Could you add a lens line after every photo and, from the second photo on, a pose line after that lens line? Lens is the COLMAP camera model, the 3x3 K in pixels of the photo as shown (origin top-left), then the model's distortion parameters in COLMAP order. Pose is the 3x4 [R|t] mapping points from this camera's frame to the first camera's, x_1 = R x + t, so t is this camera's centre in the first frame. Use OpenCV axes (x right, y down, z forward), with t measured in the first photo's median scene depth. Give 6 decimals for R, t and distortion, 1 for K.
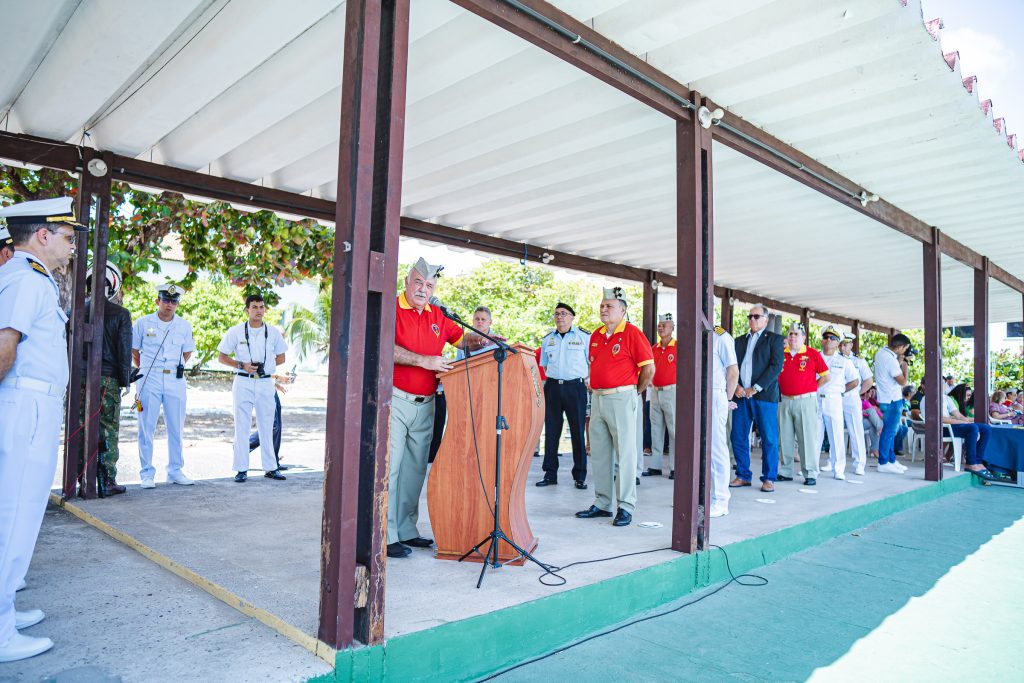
lens RADIAL K [[704.2, 0, 509.5], [0, 704.2, 365.4], [0, 0, 1]] dist [-0.098085, 0.108107]
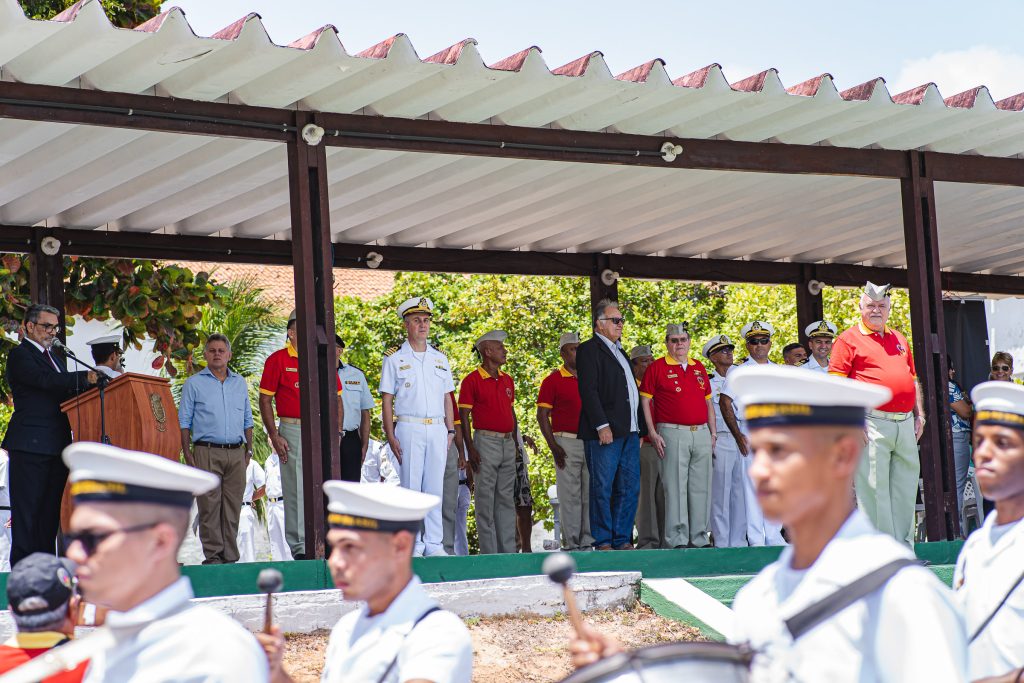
lens RADIAL K [[2336.4, 0, 512.0], [0, 2336.4, 341.5], [0, 0, 1]] dist [0.452566, -3.015843]
pose [[0.980569, -0.099121, -0.169290, 1.113836], [0.083429, 0.991739, -0.097430, 0.299142], [0.177548, 0.081413, 0.980739, -2.277513]]
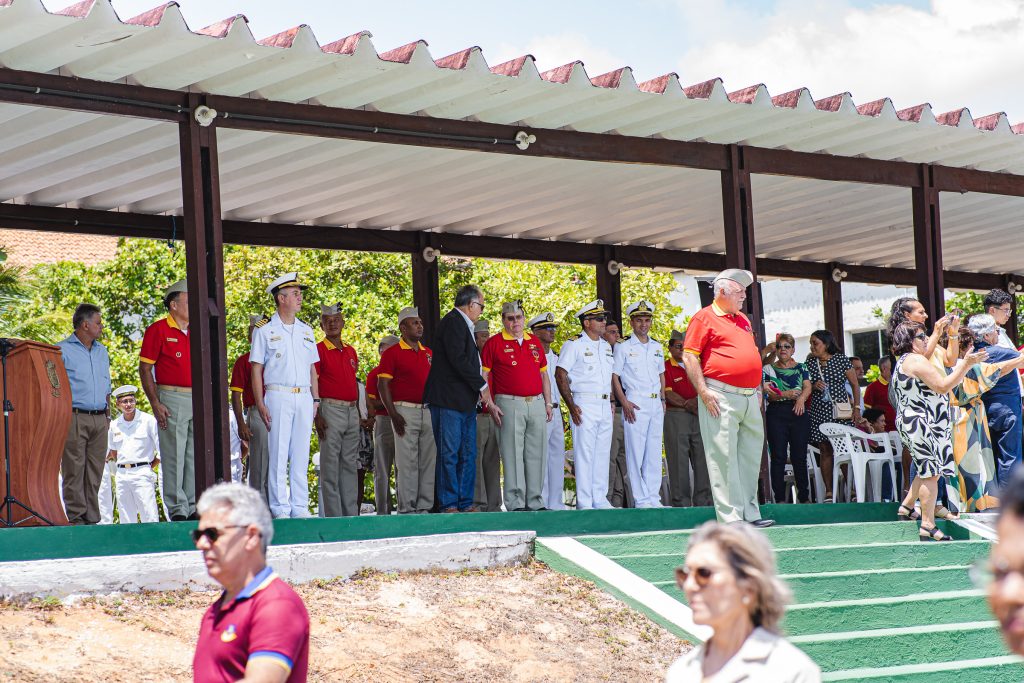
lens RADIAL K [[2336.4, 0, 512.0], [0, 2336.4, 341.5], [0, 0, 1]] dist [0.452566, -3.015843]
pose [[0.996121, -0.082419, -0.030833, 0.830510], [0.080006, 0.994142, -0.072669, 0.284698], [0.036642, 0.069921, 0.996879, -2.547020]]
